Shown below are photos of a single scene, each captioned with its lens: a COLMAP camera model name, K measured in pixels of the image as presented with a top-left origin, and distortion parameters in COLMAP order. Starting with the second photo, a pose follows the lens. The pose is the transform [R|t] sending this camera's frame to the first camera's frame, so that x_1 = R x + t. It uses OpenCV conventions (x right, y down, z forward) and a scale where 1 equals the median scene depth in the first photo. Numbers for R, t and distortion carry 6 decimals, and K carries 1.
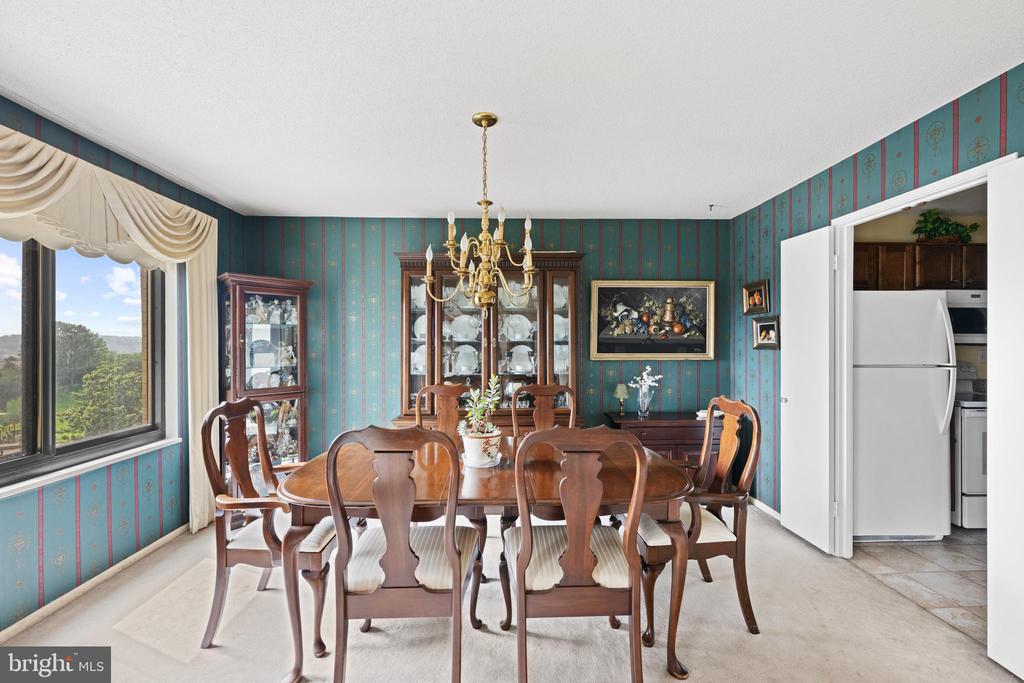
lens RADIAL K [[408.5, 0, 514.3], [0, 408.5, 340.7], [0, 0, 1]] dist [0.001222, 0.000272]
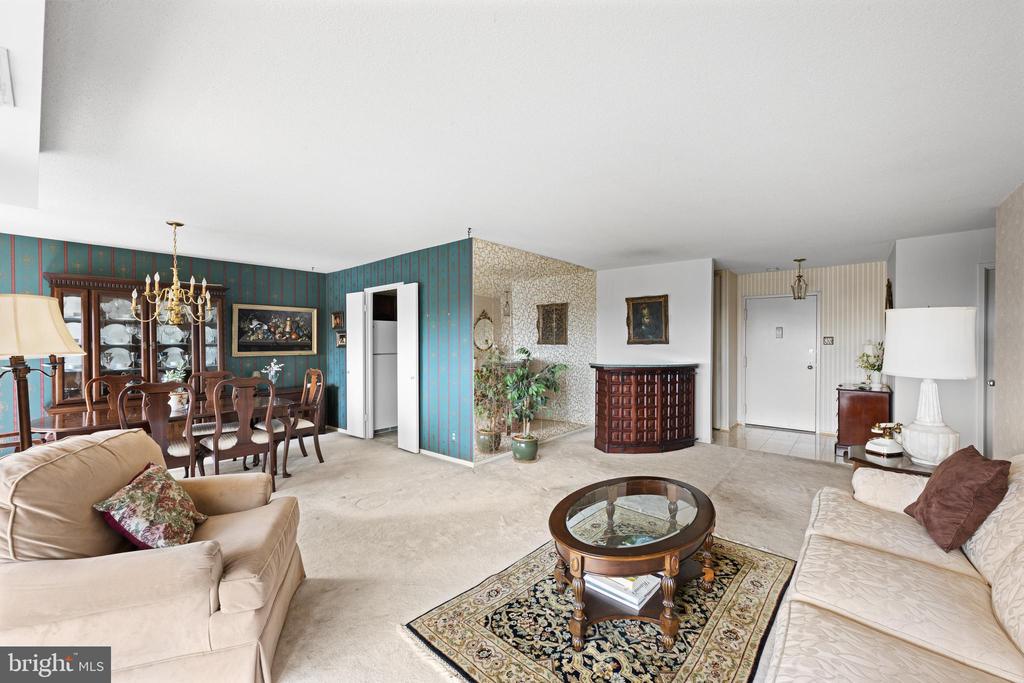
lens RADIAL K [[408.5, 0, 506.0], [0, 408.5, 345.1], [0, 0, 1]] dist [0.001222, 0.000272]
pose [[0.676910, -0.008465, 0.736017, -0.254913], [0.004644, 0.999963, 0.007230, -0.001447], [-0.736051, -0.001476, 0.676925, -0.807180]]
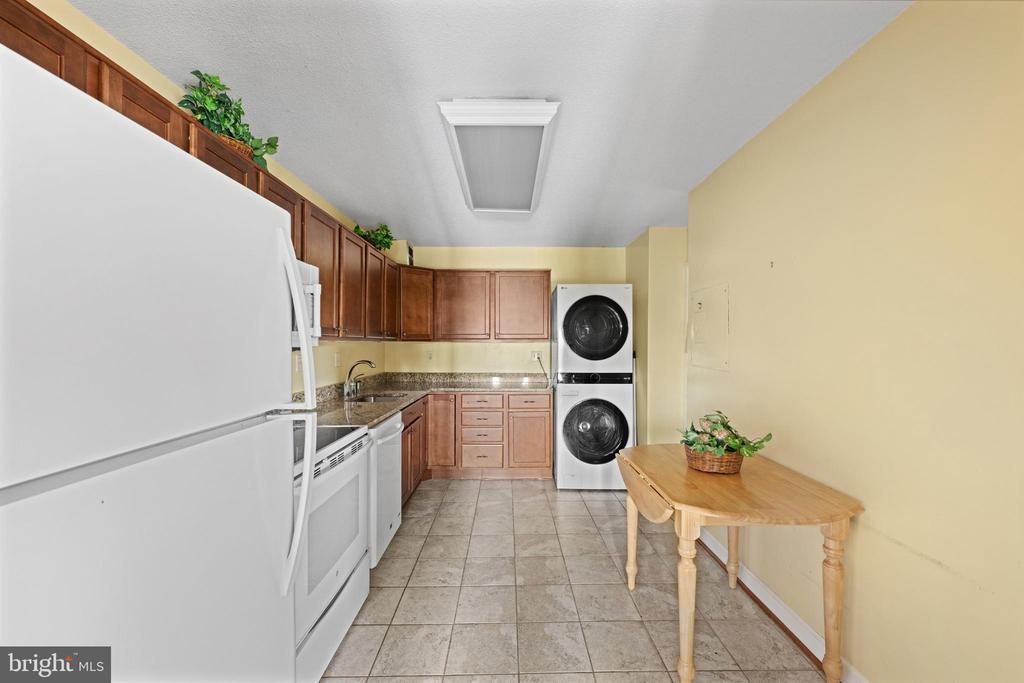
lens RADIAL K [[408.5, 0, 513.8], [0, 408.5, 342.5], [0, 0, 1]] dist [0.001222, 0.000272]
pose [[0.001778, 0.009294, 0.999955, 0.426996], [0.001957, 0.999955, -0.009297, 0.000291], [-0.999997, 0.001973, 0.001760, 0.507521]]
